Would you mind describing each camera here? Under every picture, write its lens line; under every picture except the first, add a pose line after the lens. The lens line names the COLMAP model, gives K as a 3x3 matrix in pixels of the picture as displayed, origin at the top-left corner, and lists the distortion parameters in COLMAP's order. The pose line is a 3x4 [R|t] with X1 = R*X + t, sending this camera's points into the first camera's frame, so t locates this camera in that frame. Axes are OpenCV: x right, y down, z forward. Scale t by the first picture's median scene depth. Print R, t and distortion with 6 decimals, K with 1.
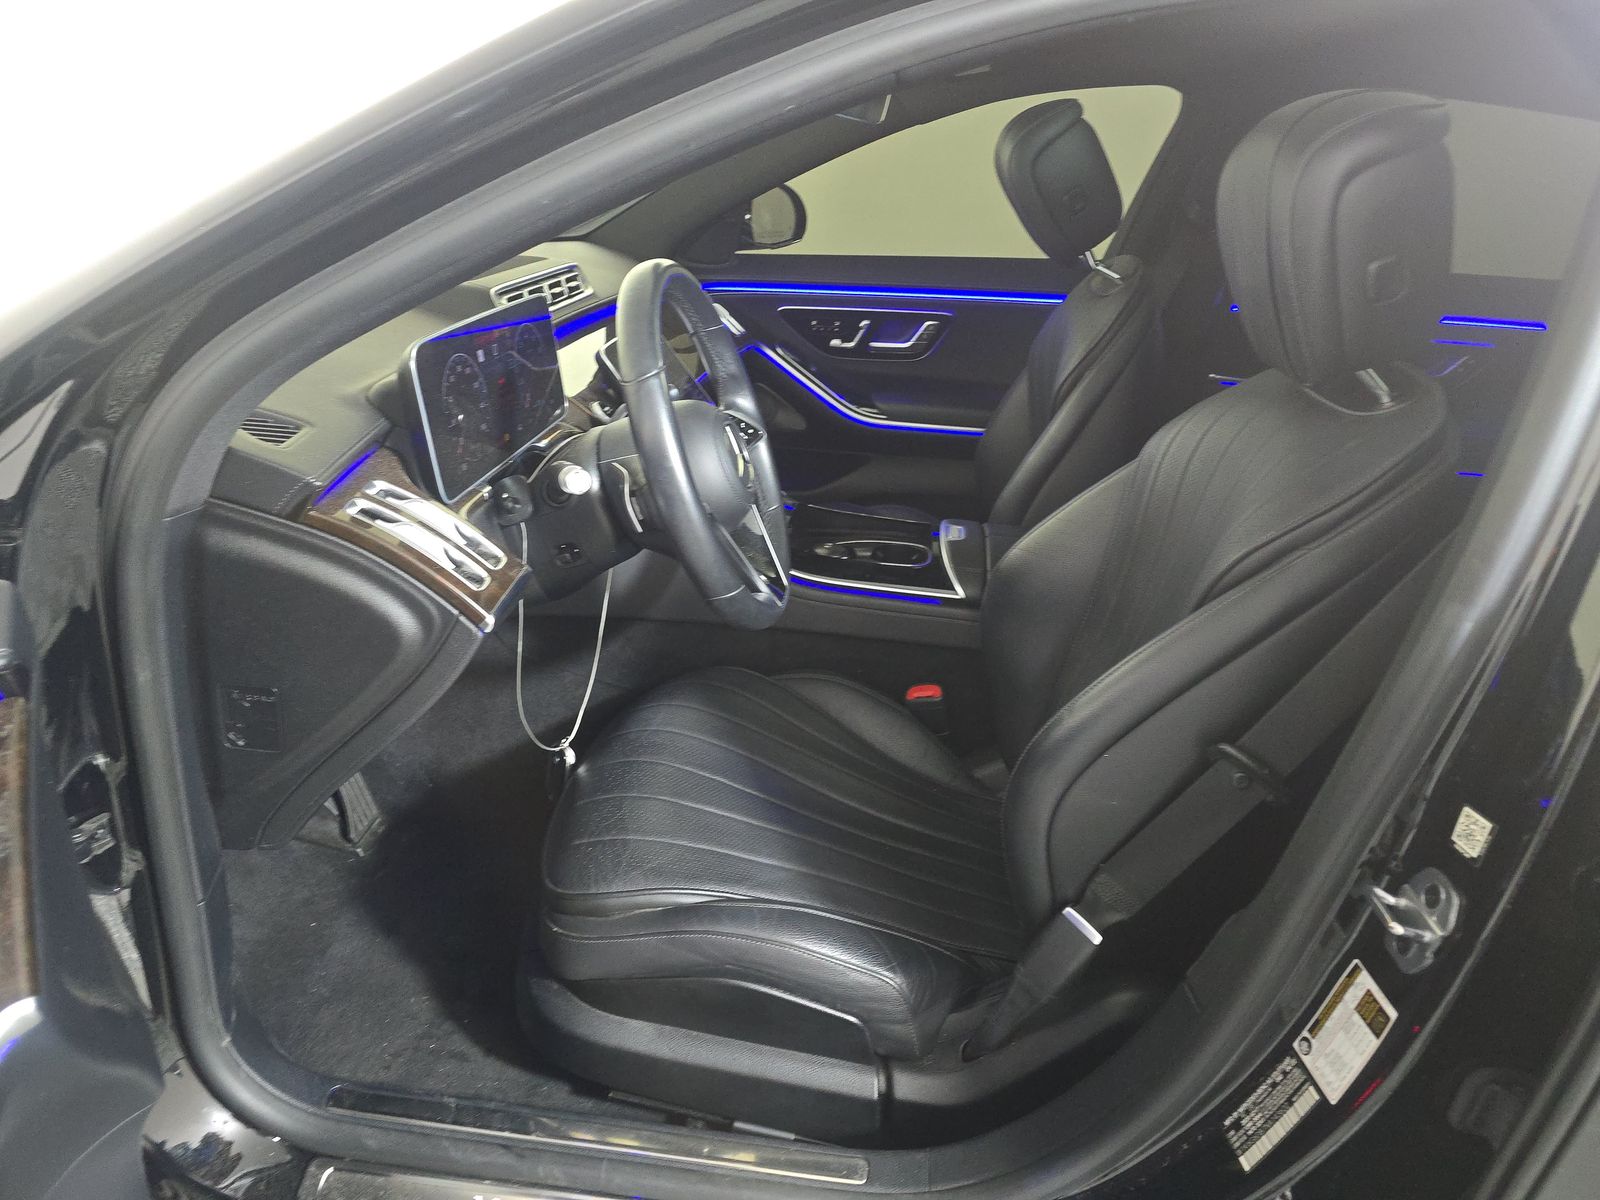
lens RADIAL K [[1061.6, 0, 797.2], [0, 1061.6, 596.5], [0, 0, 1]] dist [0.002462, -0.006395]
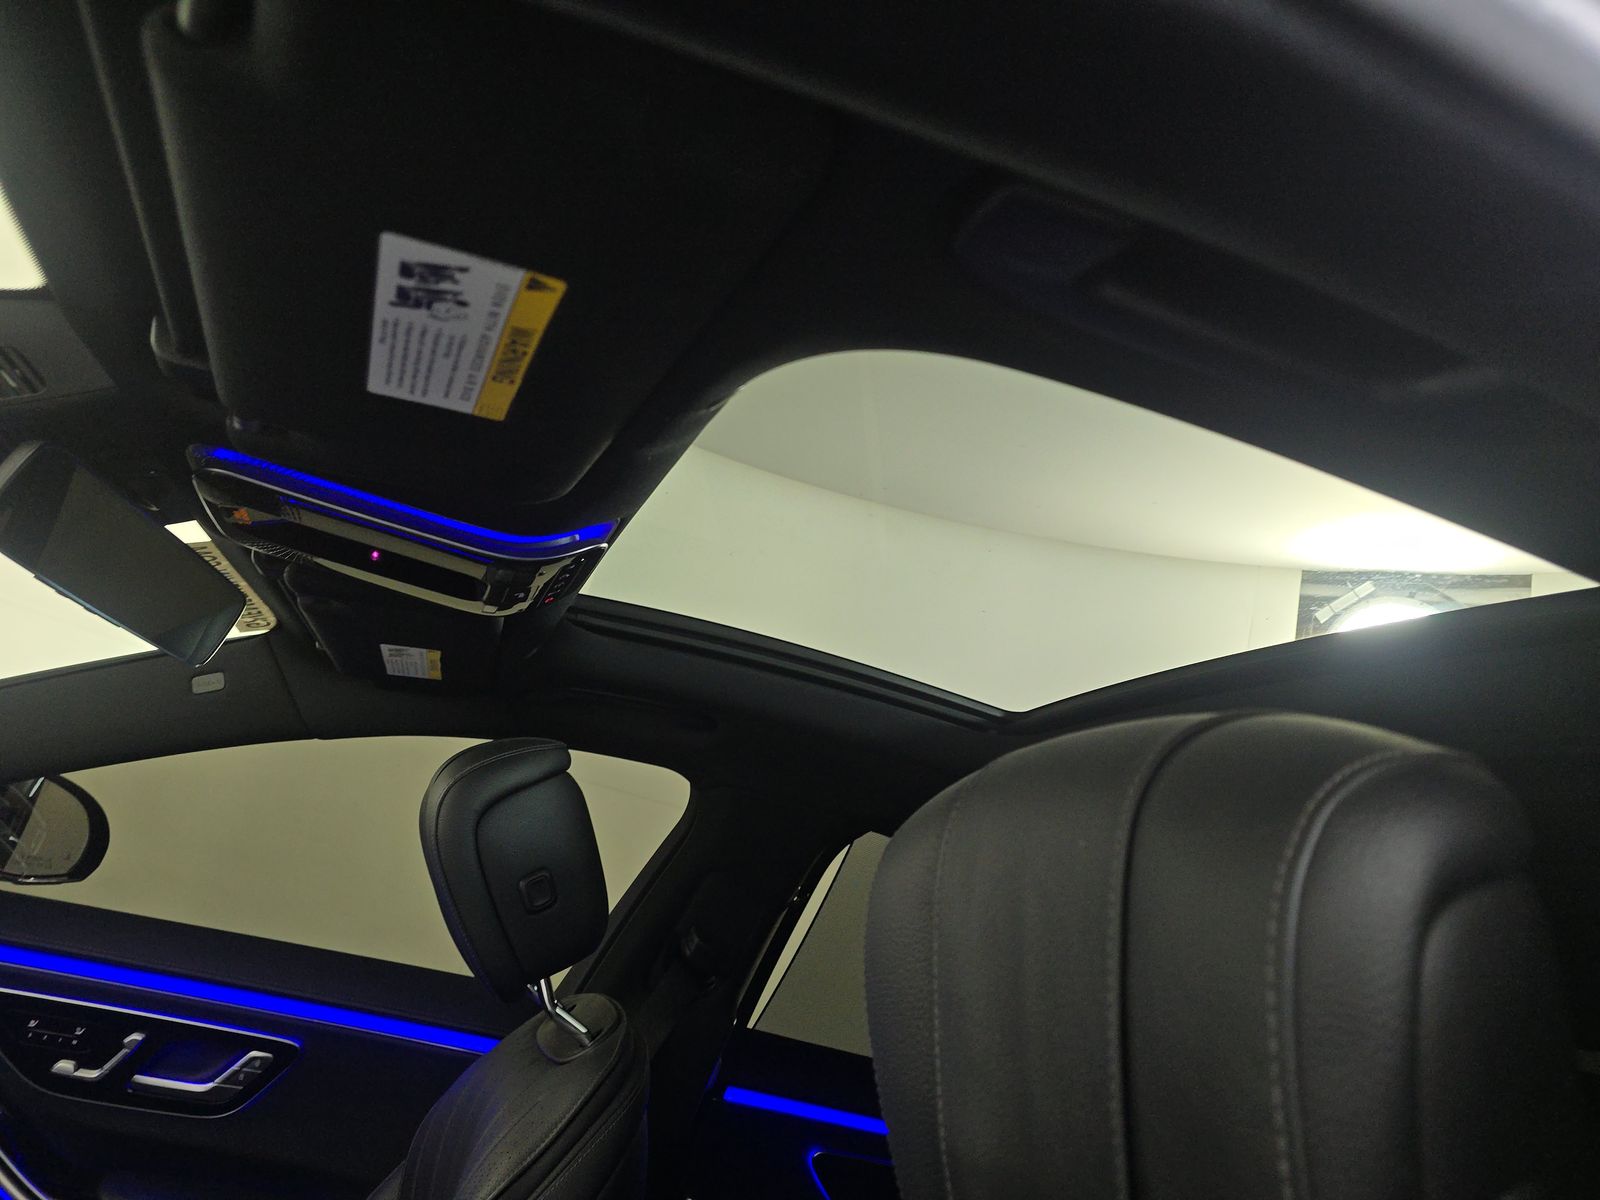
lens RADIAL K [[1061.6, 0, 797.2], [0, 1061.6, 602.3], [0, 0, 1]] dist [0.002462, -0.006395]
pose [[0.865155, 0.310403, 0.393900, 0.083935], [-0.007125, 0.792963, -0.609228, -0.112651], [-0.501454, 0.524270, 0.688247, 0.352752]]
